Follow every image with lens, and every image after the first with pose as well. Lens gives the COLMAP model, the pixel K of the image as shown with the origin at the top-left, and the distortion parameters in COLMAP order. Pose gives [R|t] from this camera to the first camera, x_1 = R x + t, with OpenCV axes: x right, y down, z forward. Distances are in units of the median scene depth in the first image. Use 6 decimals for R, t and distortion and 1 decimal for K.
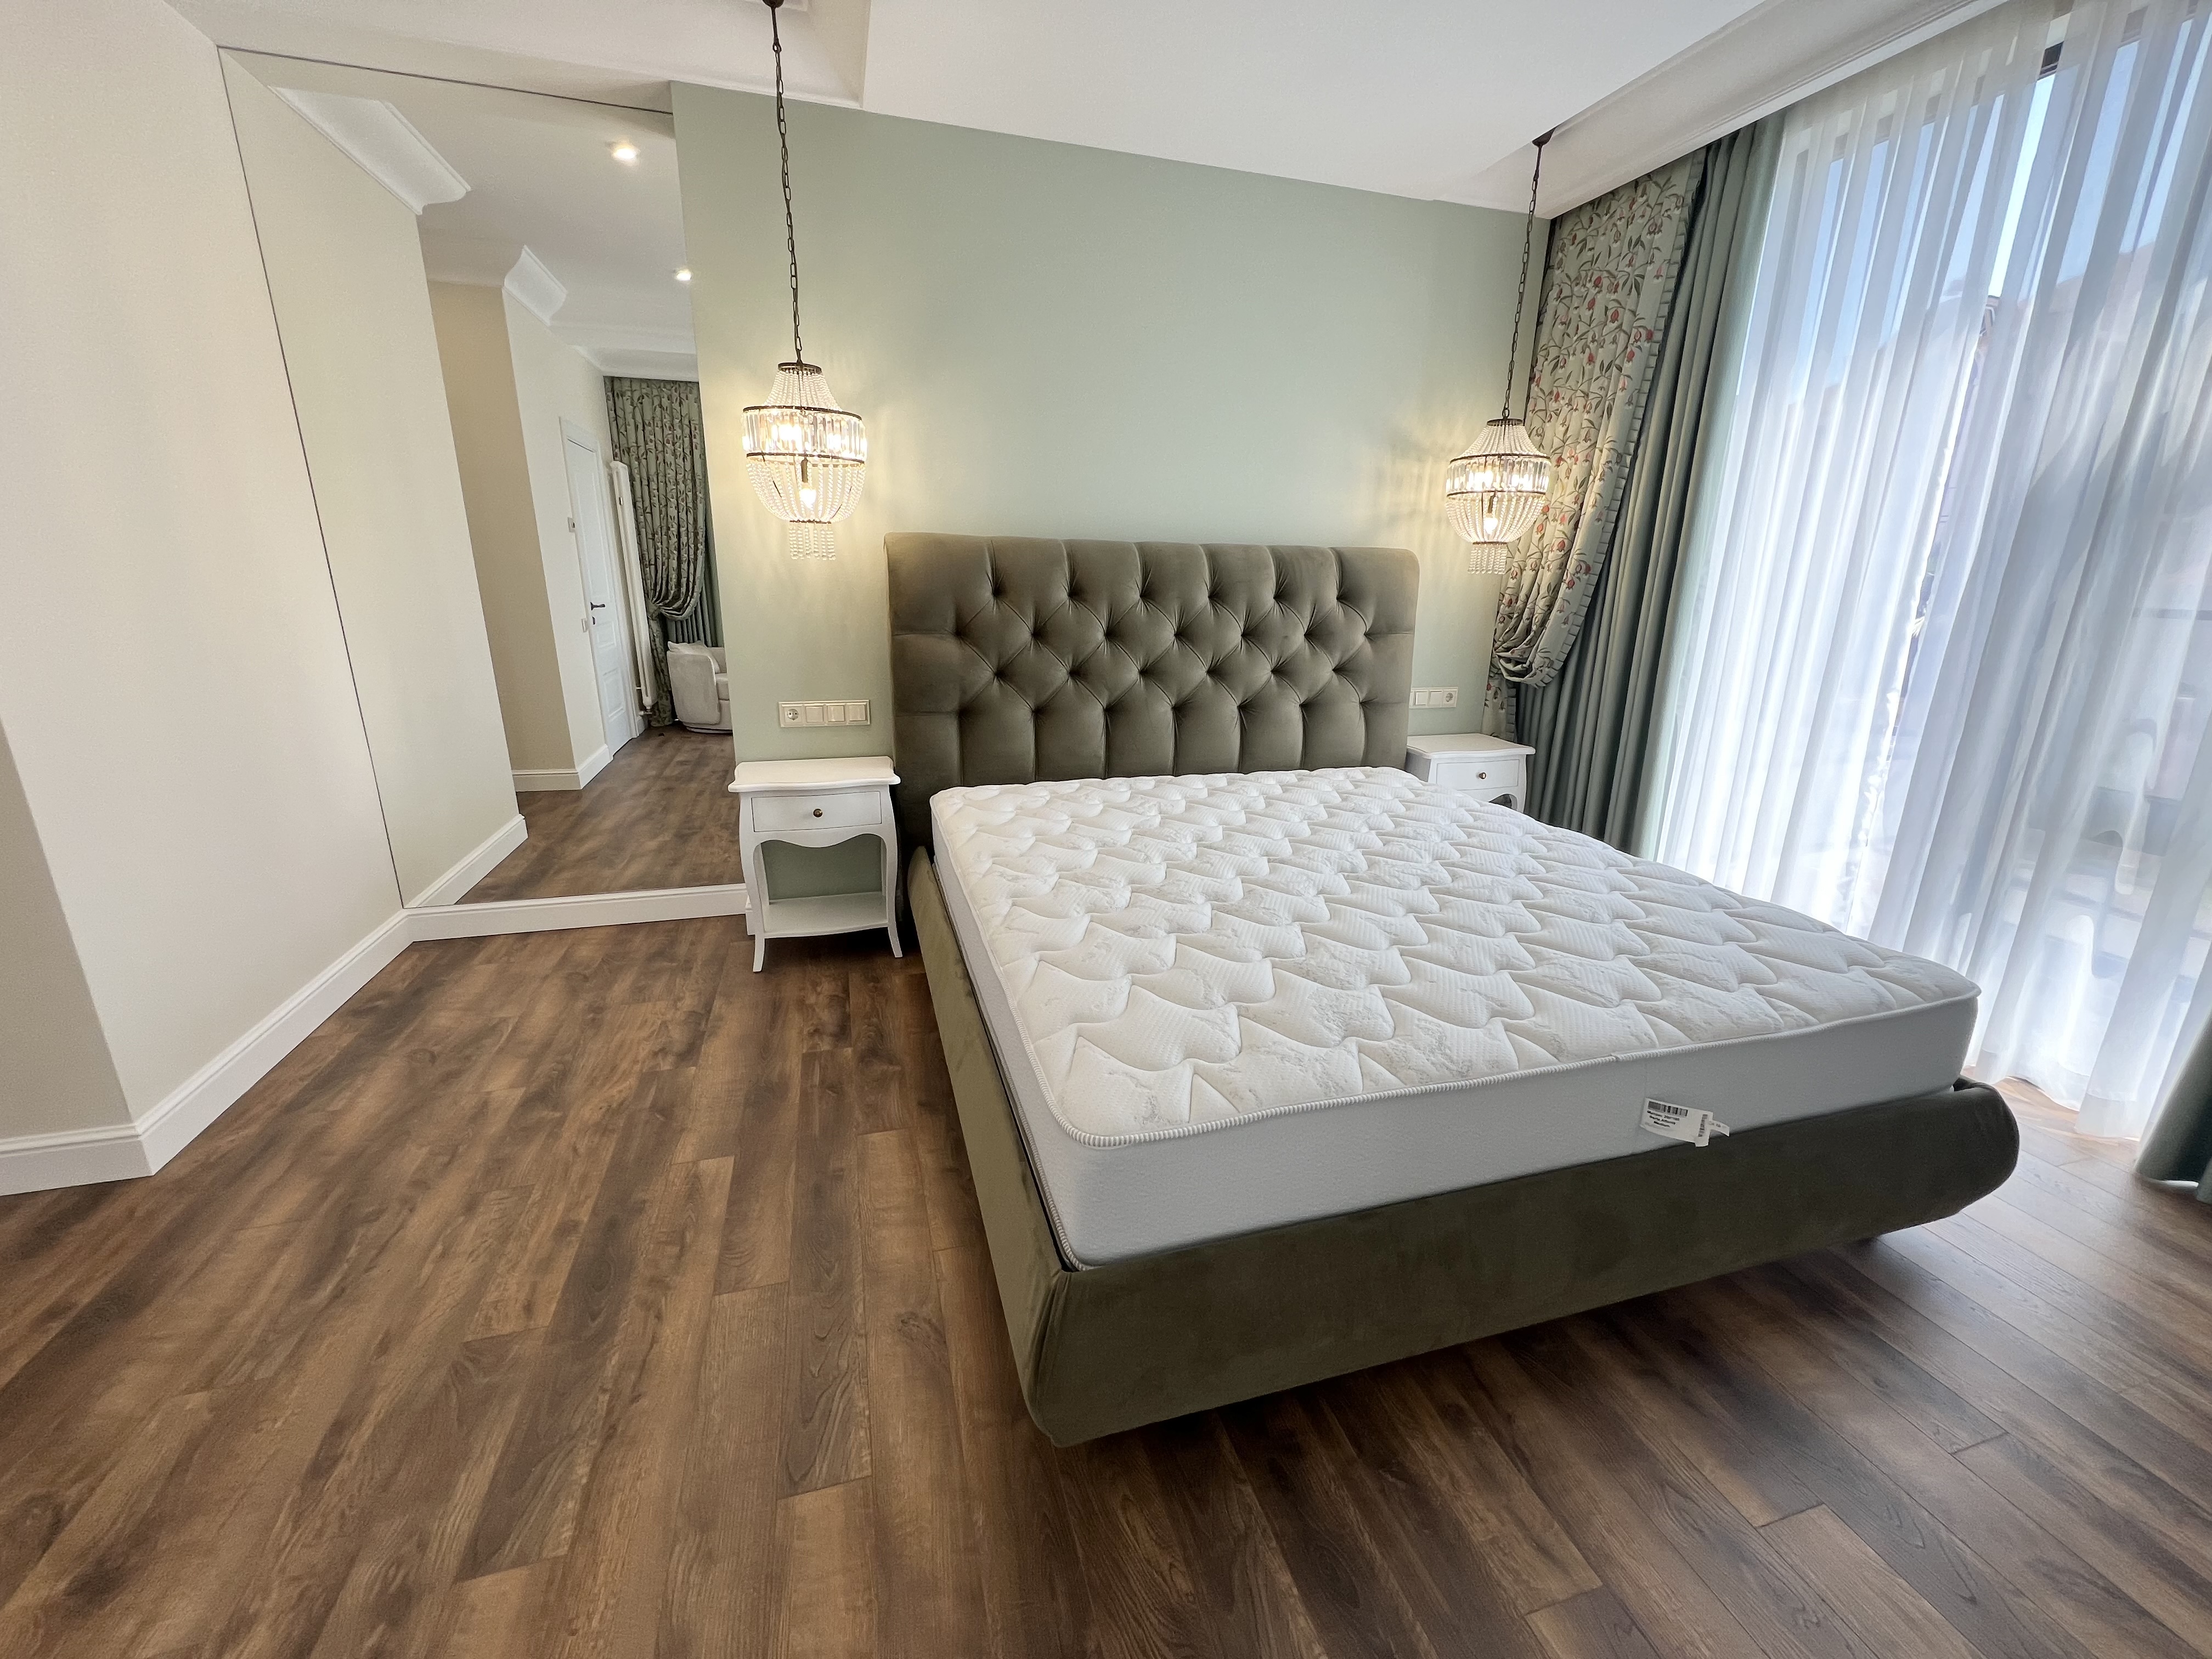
lens RADIAL K [[885.9, 0, 1101.9], [0, 885.9, 824.5], [0, 0, 1]] dist [0.000607, 0.000135]
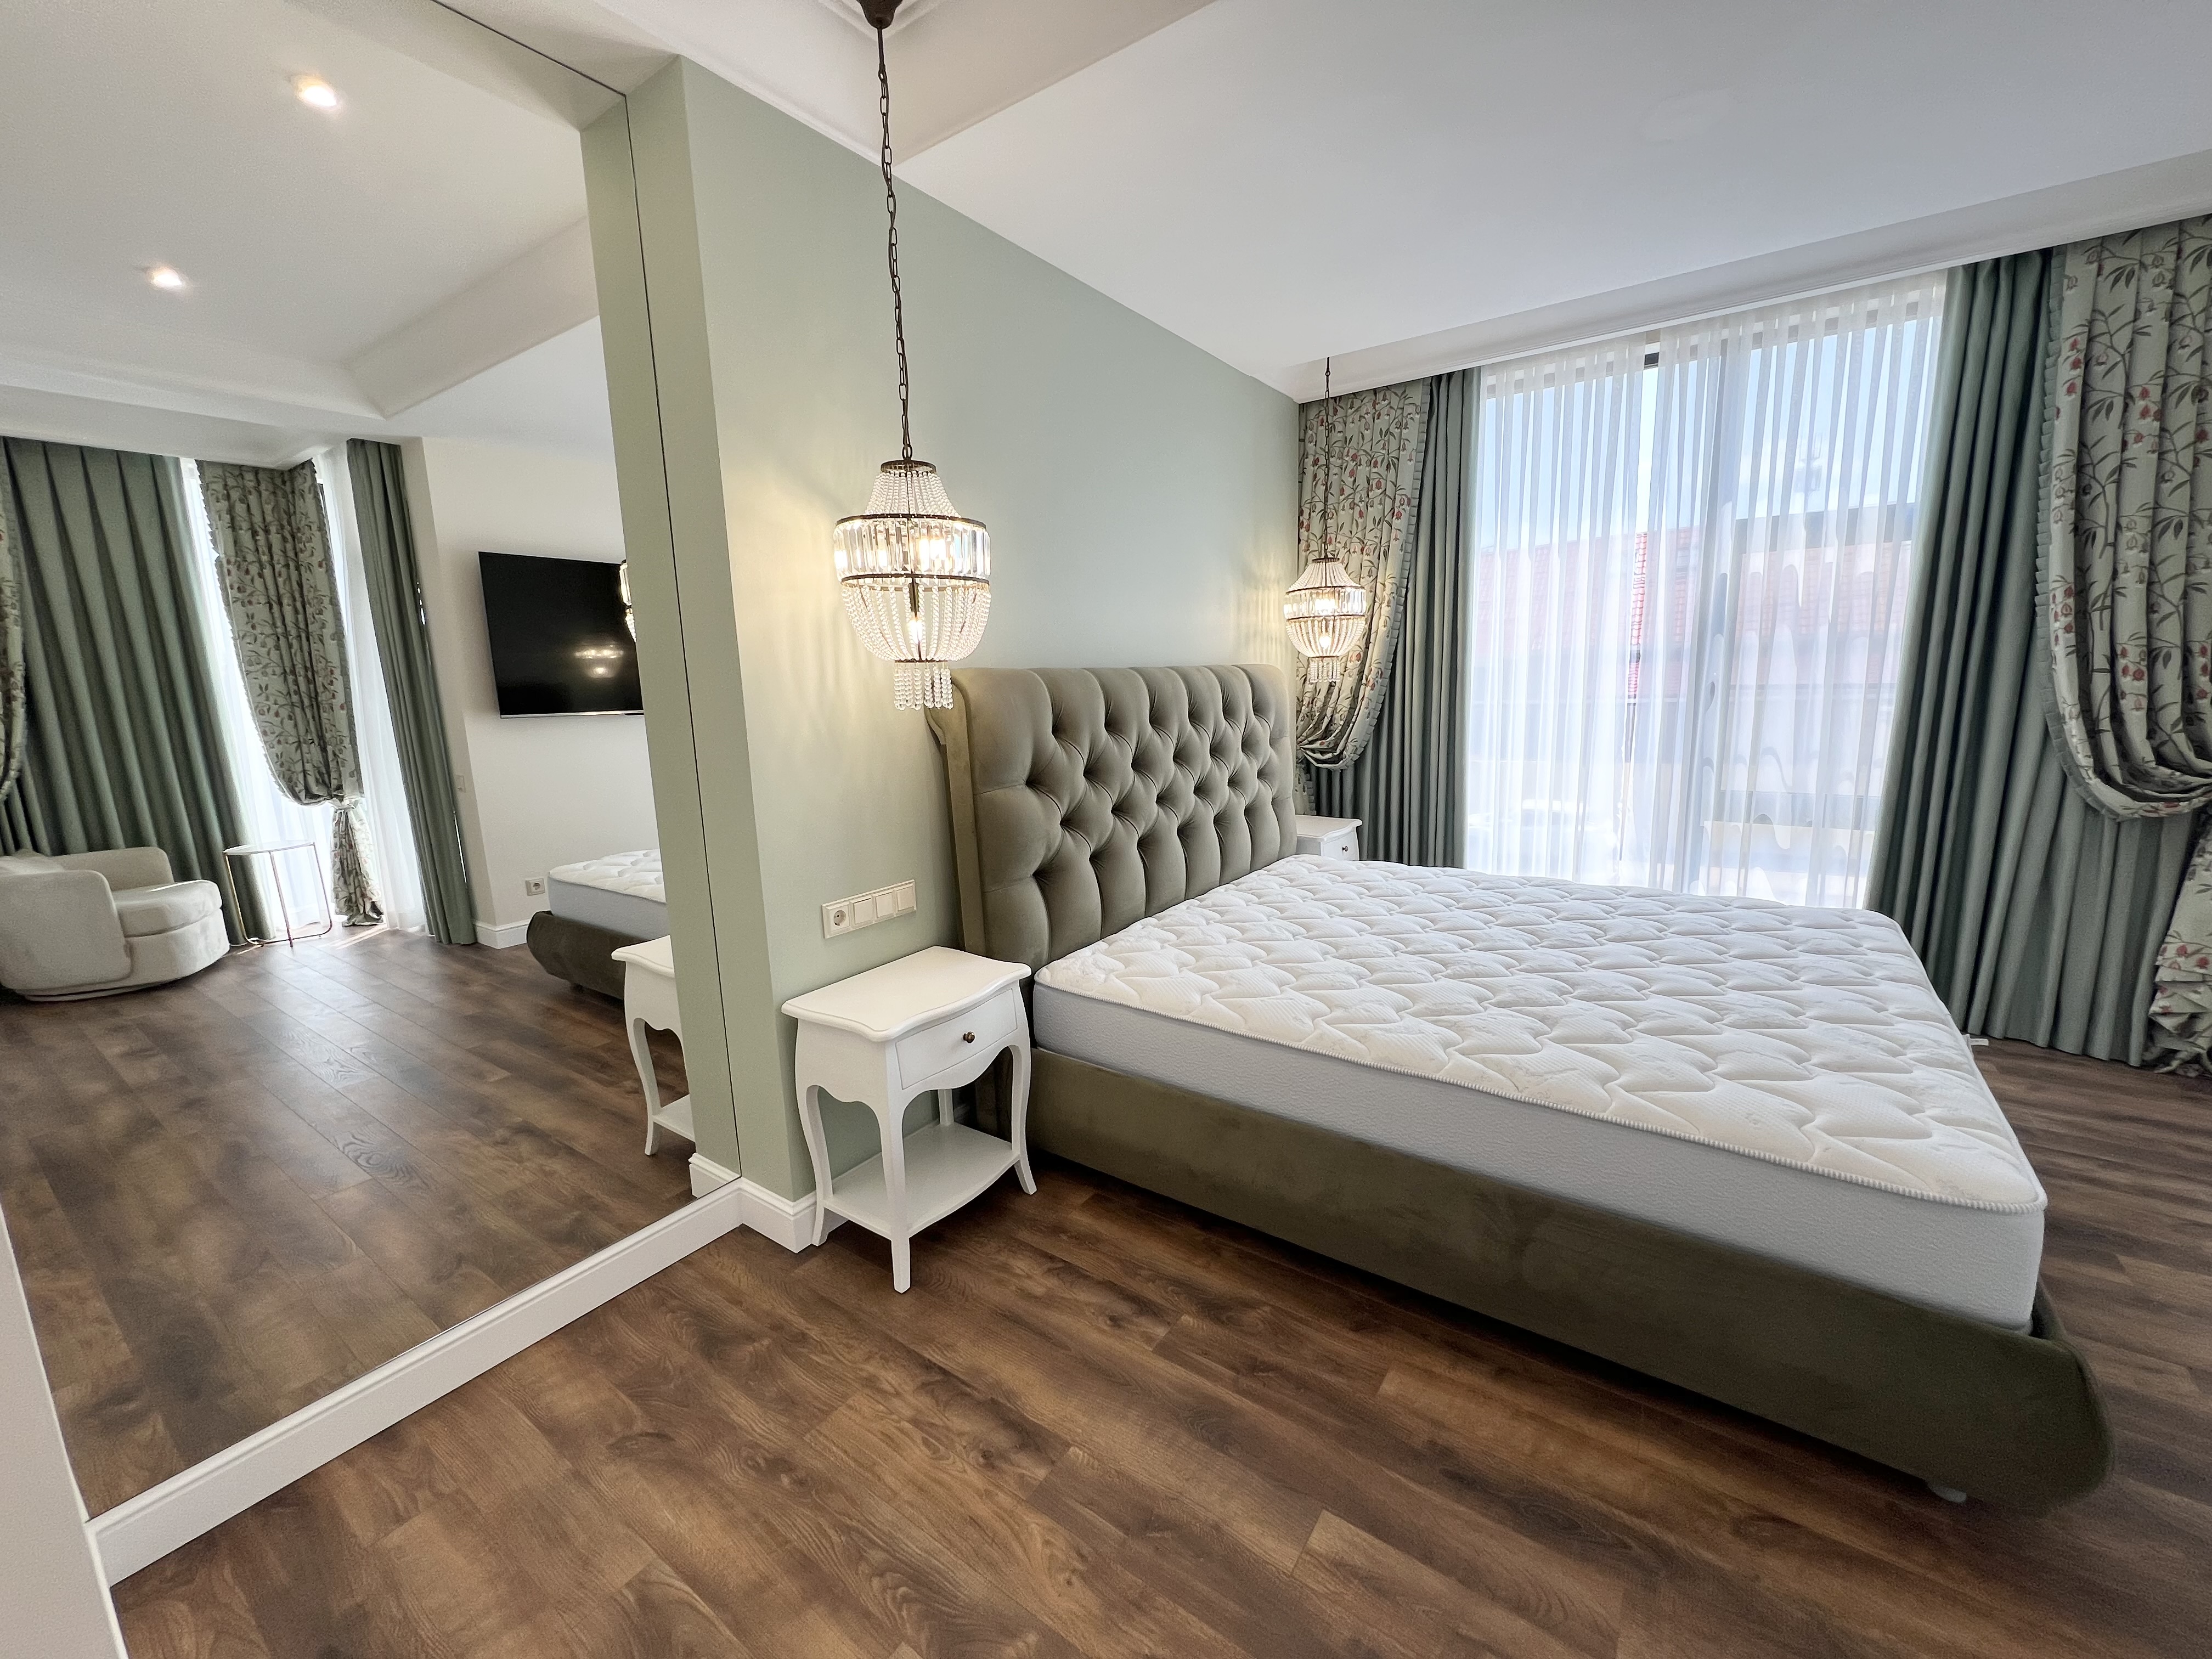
lens RADIAL K [[885.9, 0, 1100.3], [0, 885.9, 824.4], [0, 0, 1]] dist [0.000607, 0.000135]
pose [[0.786286, -0.146543, 0.600233, -0.658061], [0.212800, 0.976260, -0.040413, -0.135695], [-0.580061, 0.159506, 0.798804, 0.310263]]
